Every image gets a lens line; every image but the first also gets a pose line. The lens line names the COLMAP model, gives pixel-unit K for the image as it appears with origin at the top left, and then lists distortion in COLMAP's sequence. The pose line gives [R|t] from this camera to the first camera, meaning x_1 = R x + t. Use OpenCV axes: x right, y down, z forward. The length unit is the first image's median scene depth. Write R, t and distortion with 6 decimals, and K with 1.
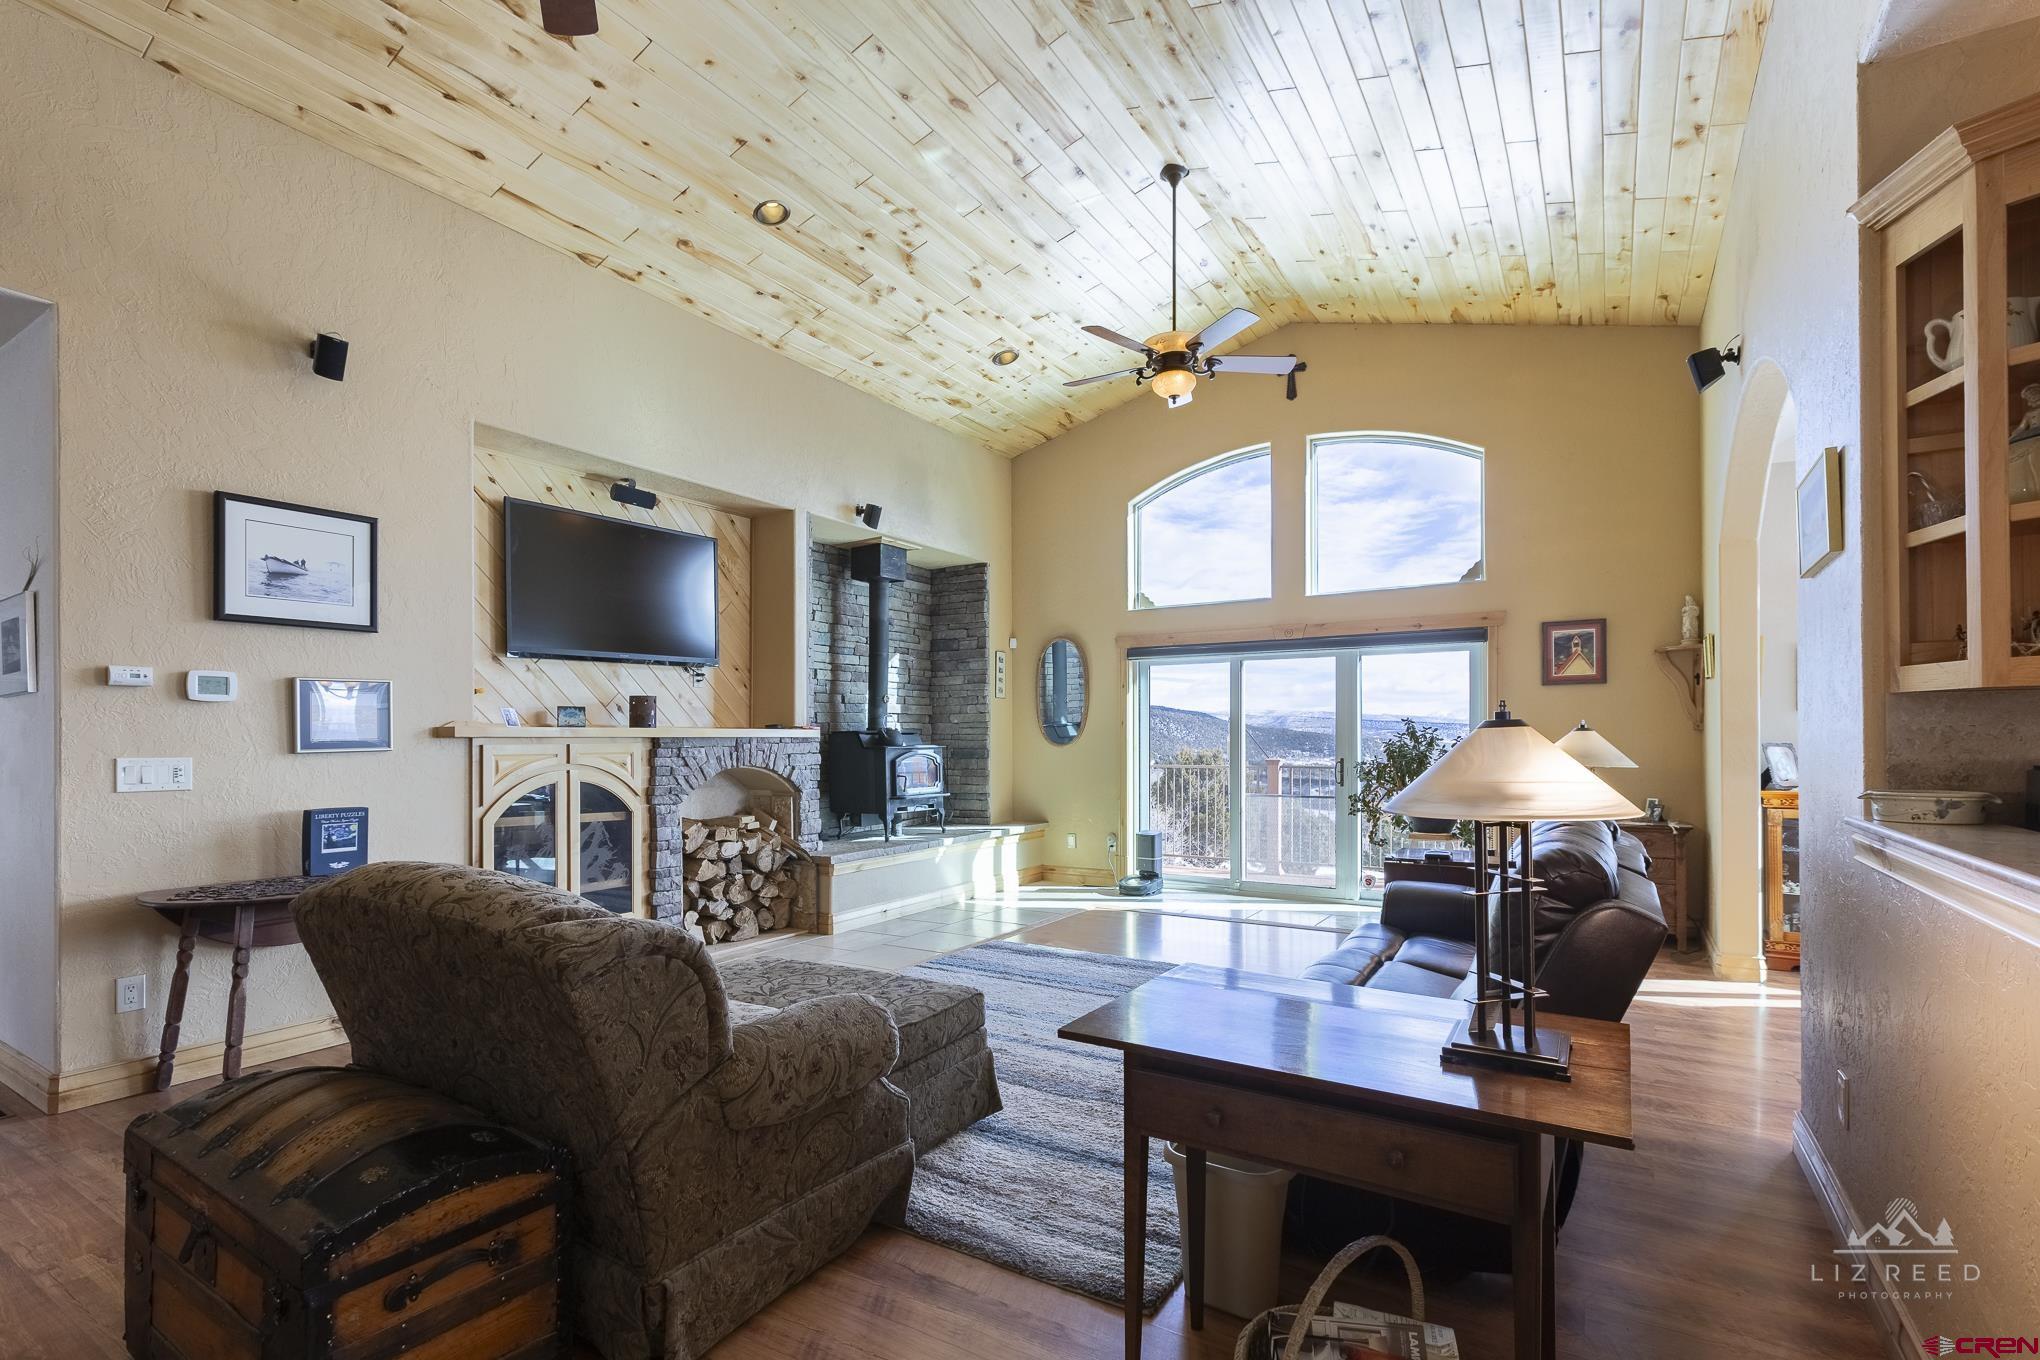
lens RADIAL K [[941.5, 0, 1013.3], [0, 941.5, 741.9], [0, 0, 1]] dist [-0.001705, -0.001100]
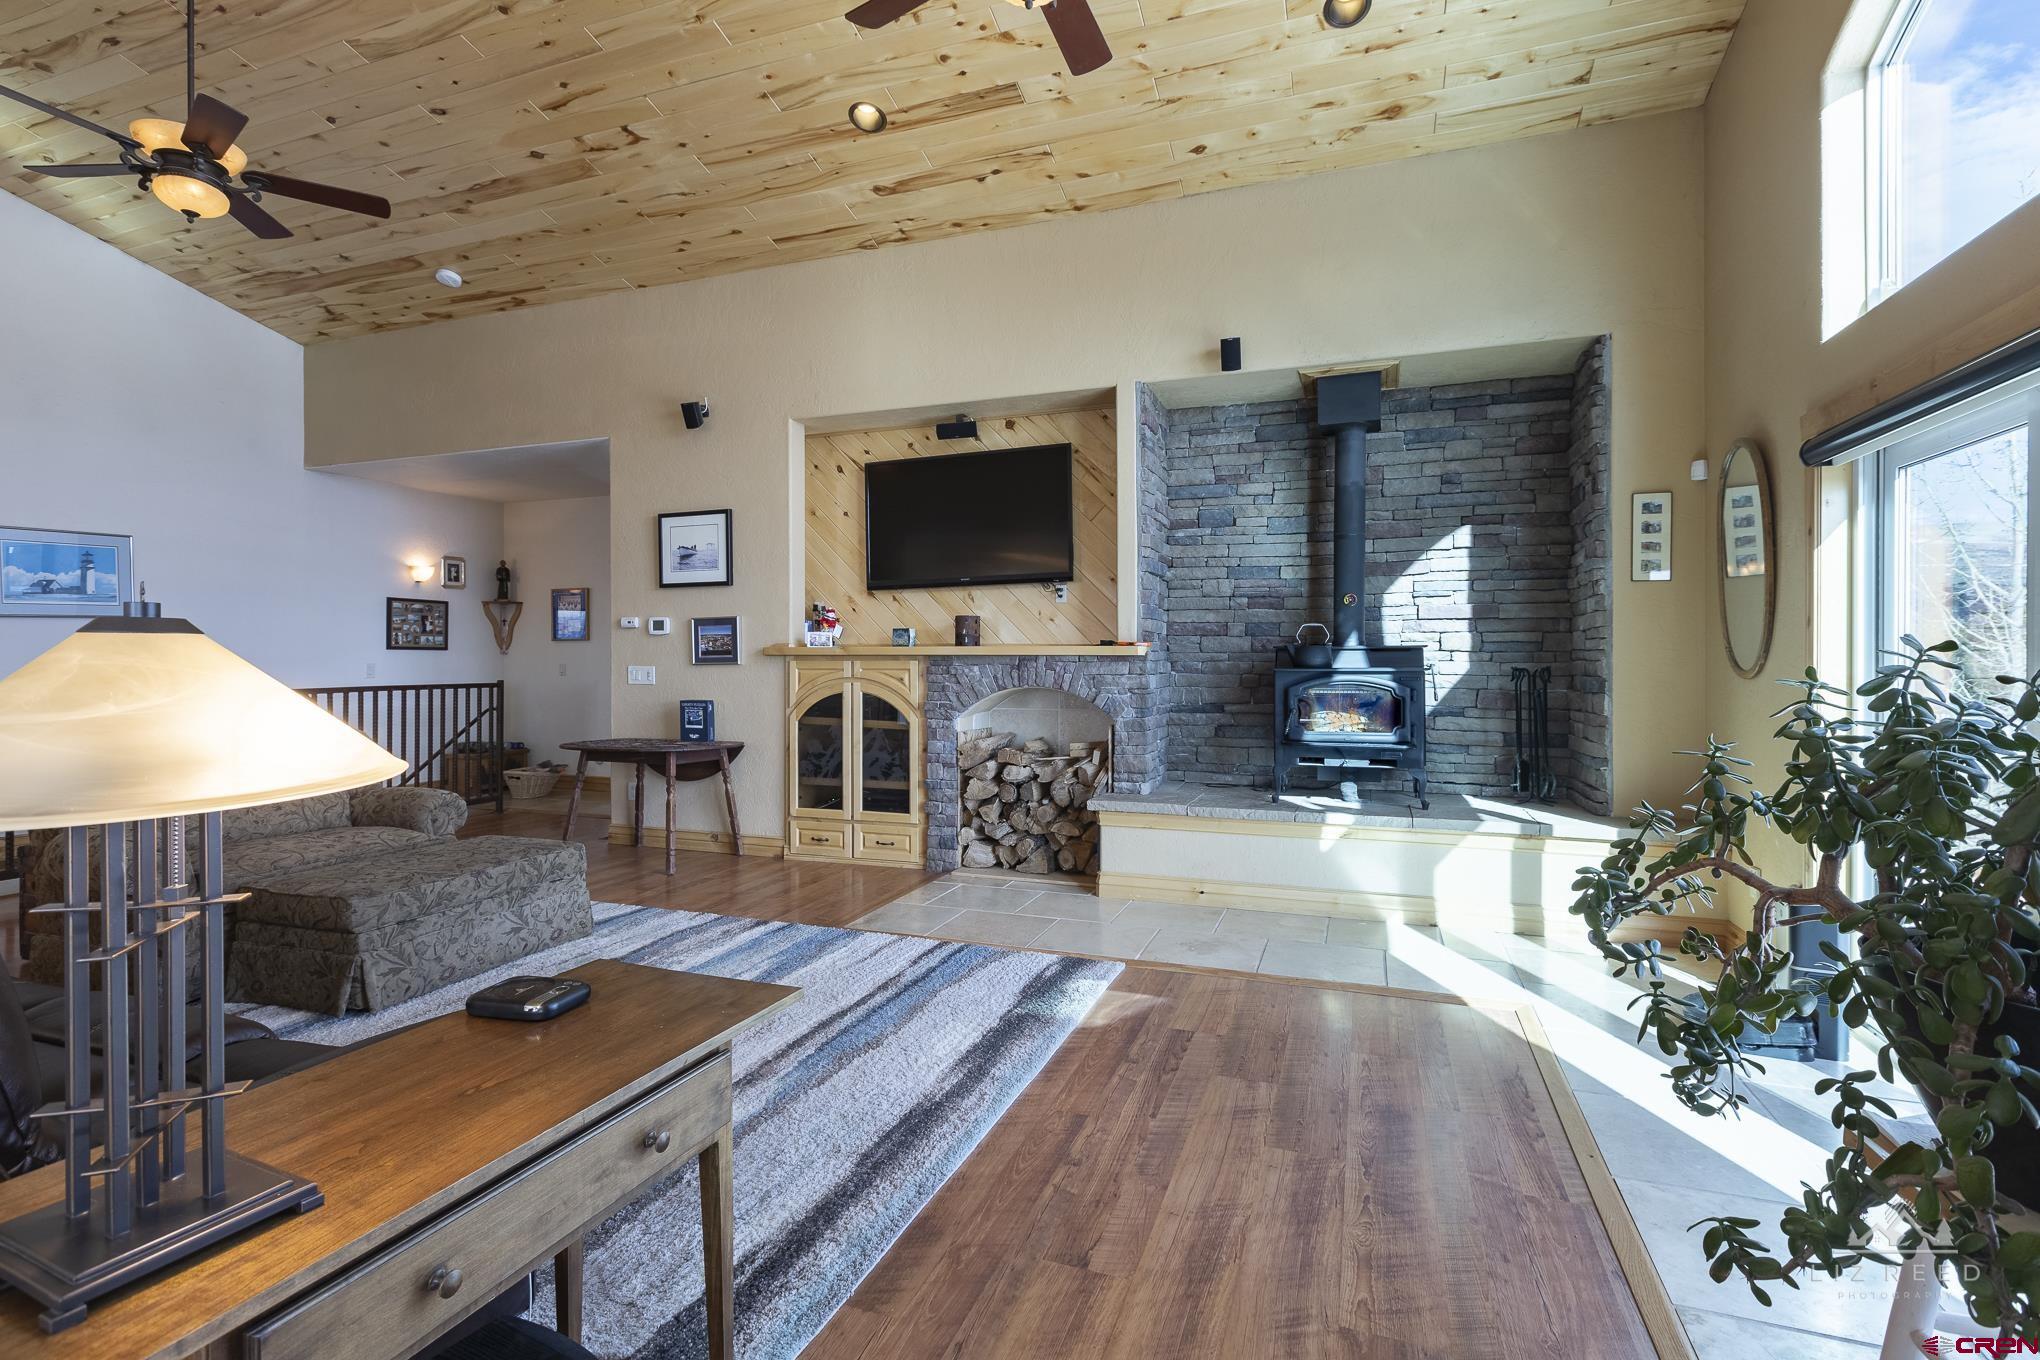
lens RADIAL K [[941.5, 0, 1053.1], [0, 941.5, 654.8], [0, 0, 1]] dist [-0.001705, -0.001100]
pose [[0.212186, 0.004661, -0.977218, 0.934658], [-0.004657, 0.999982, 0.003758, -0.013887], [0.977218, 0.003753, 0.212204, 1.231508]]
